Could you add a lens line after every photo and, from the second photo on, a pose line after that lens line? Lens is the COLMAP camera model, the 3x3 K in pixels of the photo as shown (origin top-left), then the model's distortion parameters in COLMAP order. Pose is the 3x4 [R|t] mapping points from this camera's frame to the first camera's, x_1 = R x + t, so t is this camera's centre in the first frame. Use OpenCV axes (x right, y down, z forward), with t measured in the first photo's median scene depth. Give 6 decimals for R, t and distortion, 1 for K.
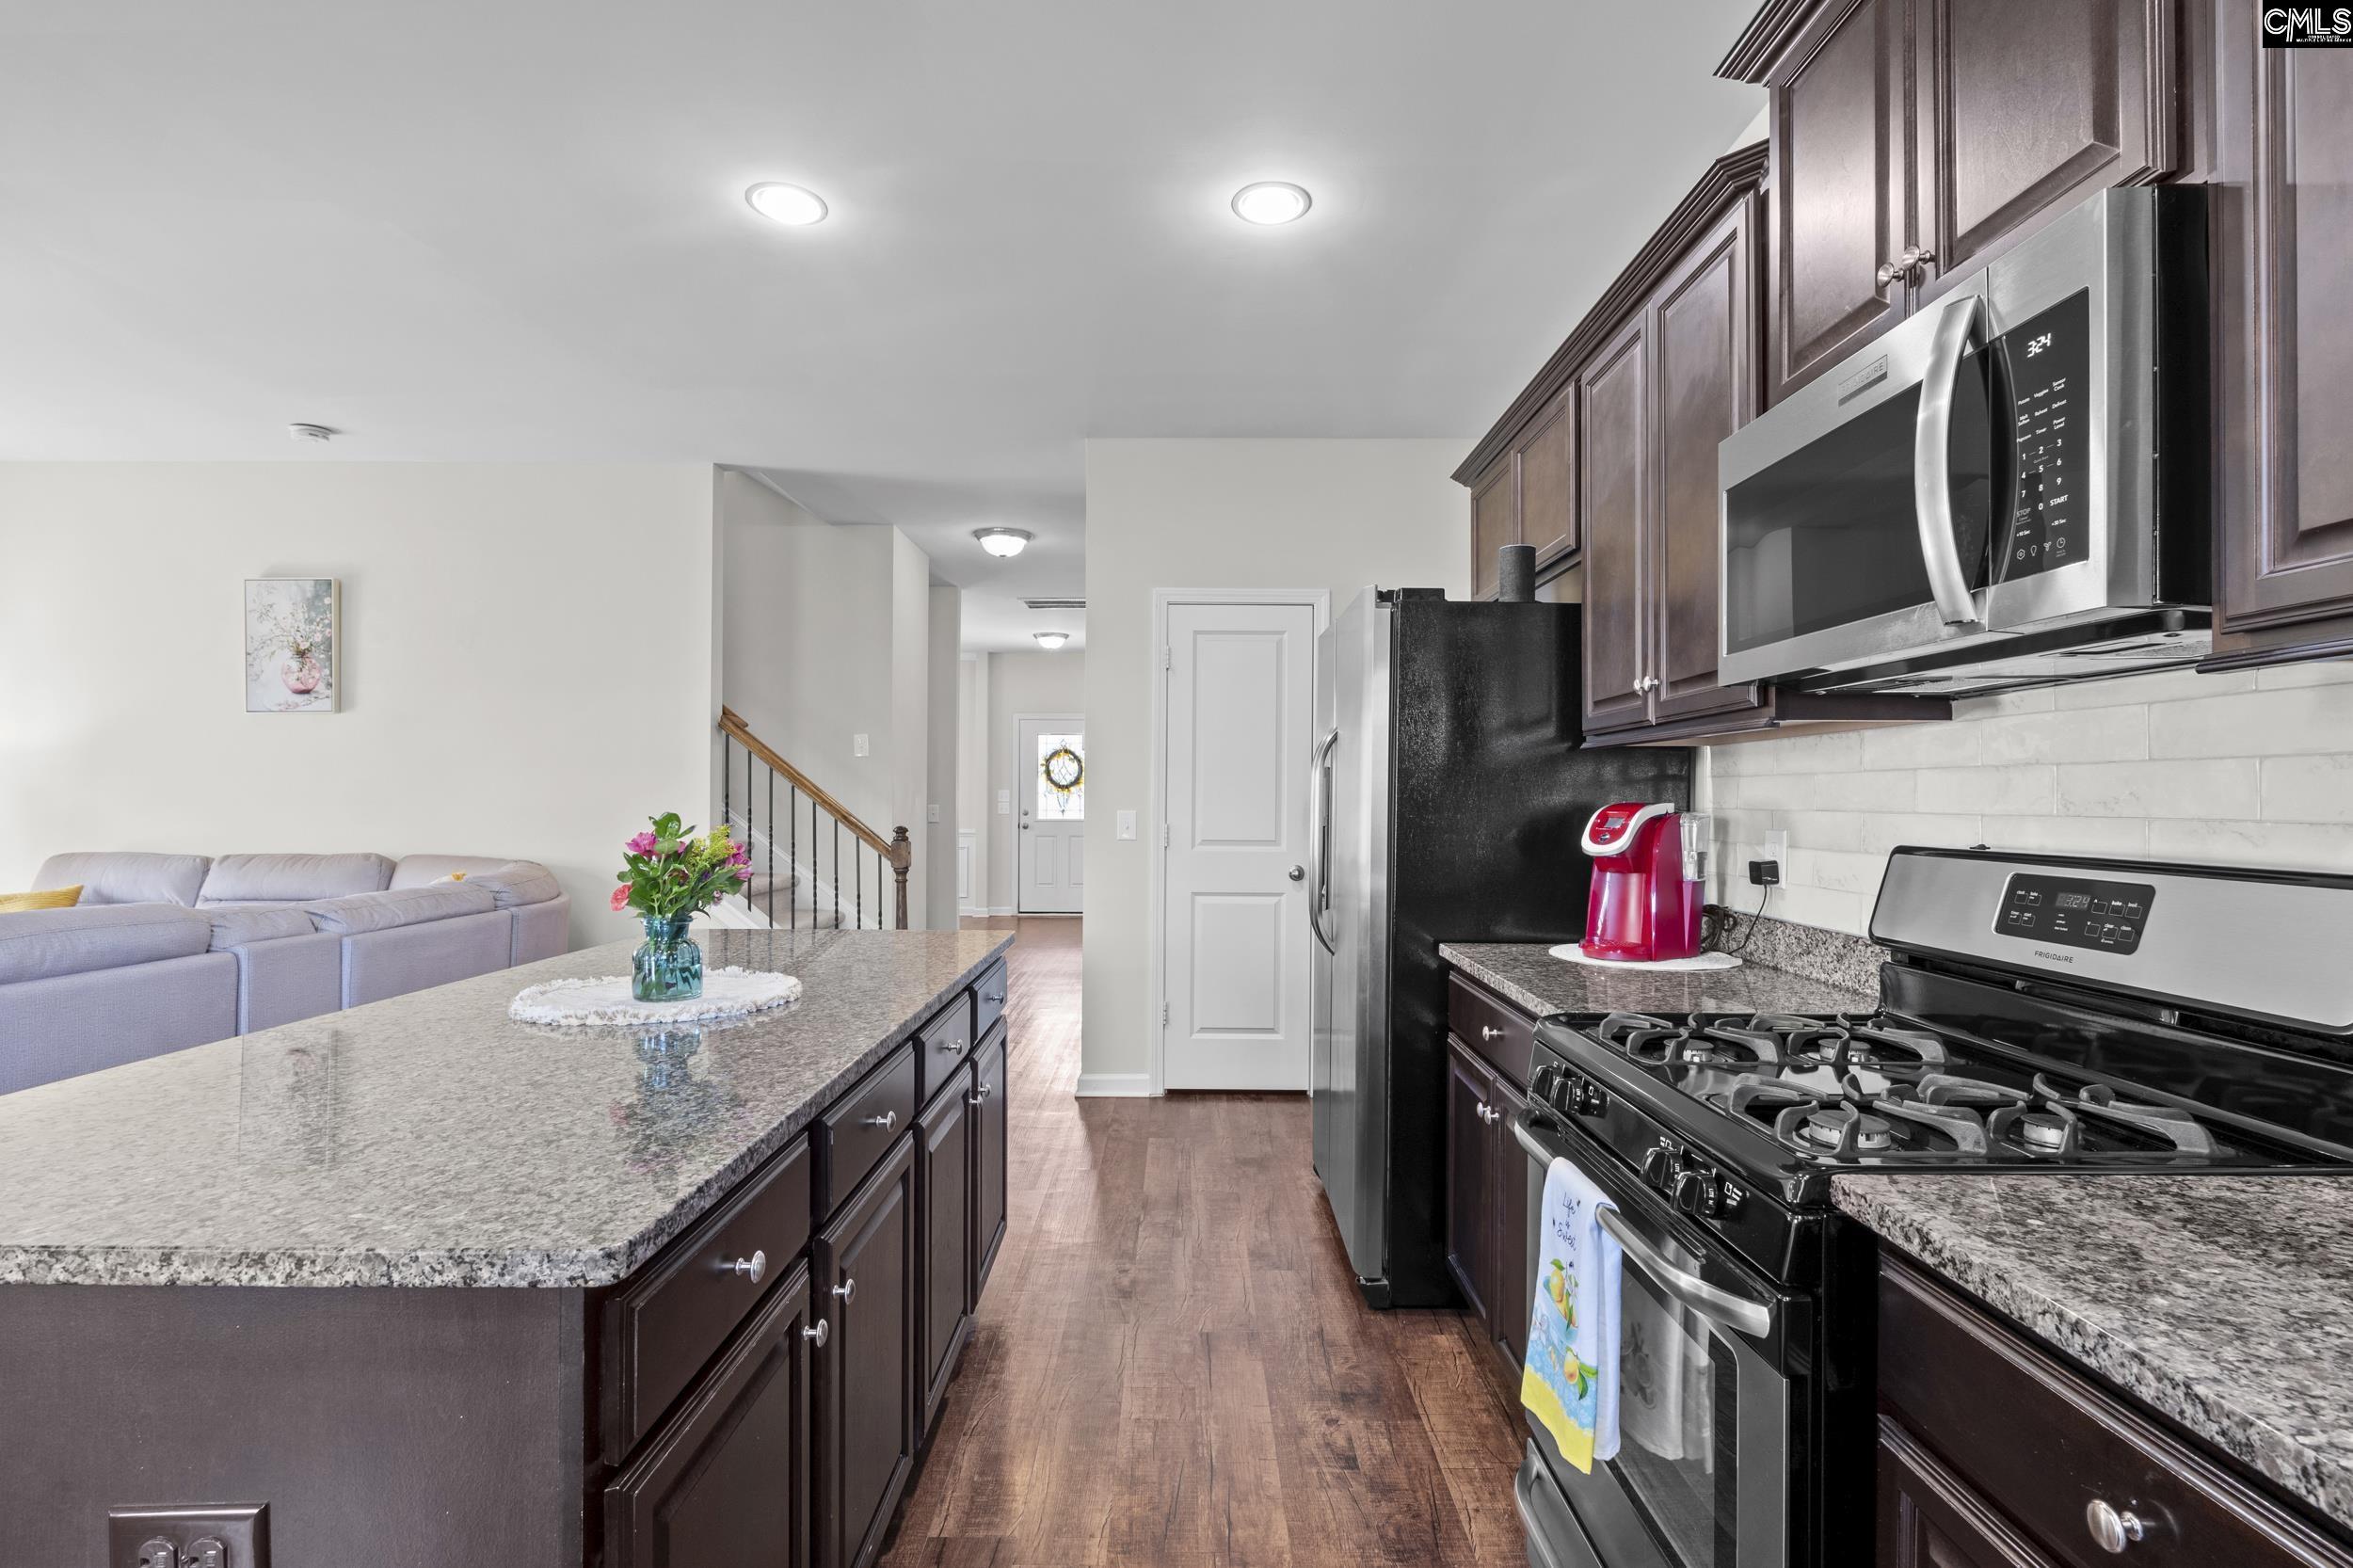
lens RADIAL K [[1098.3, 0, 1182.5], [0, 1098.3, 786.4], [0, 0, 1]] dist [-0.019693, -0.000415]
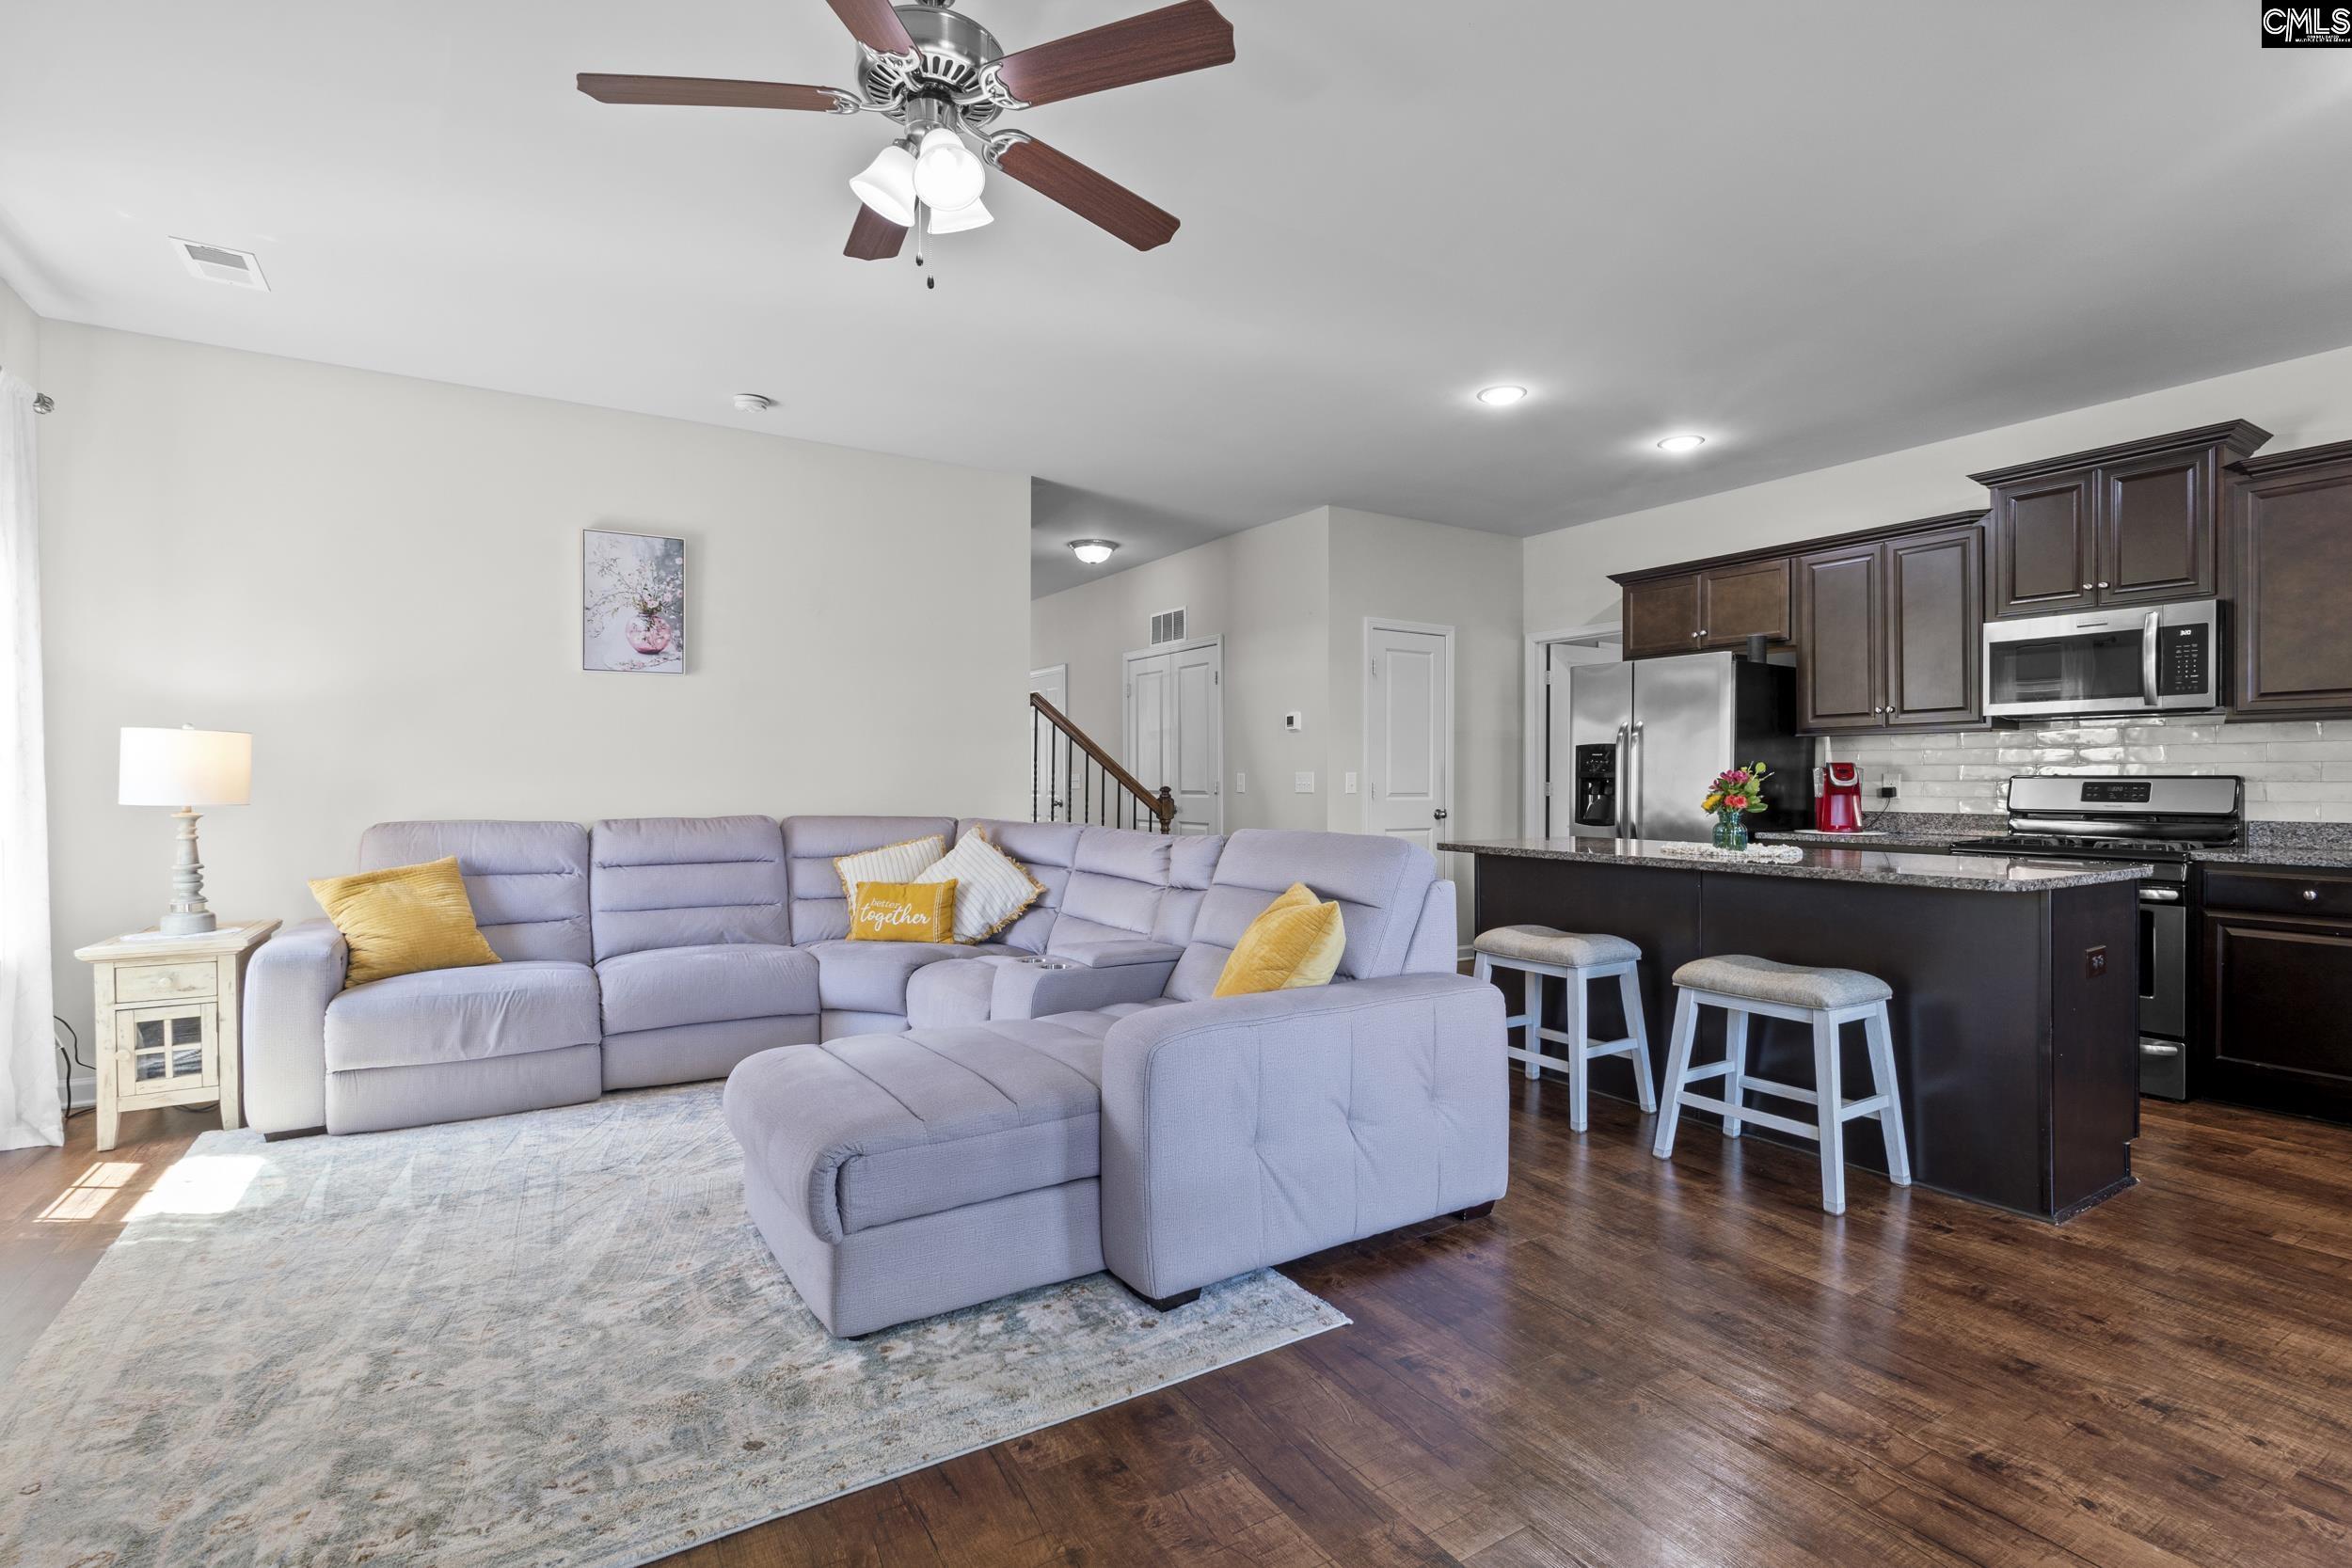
lens RADIAL K [[1097.7, 0, 1173.0], [0, 1097.7, 785.6], [0, 0, 1]] dist [-0.019693, -0.000415]
pose [[0.855777, -0.004446, 0.517326, -0.919239], [-0.003201, 0.999898, 0.013888, 0.017539], [-0.517335, -0.013542, 0.855676, -0.084605]]
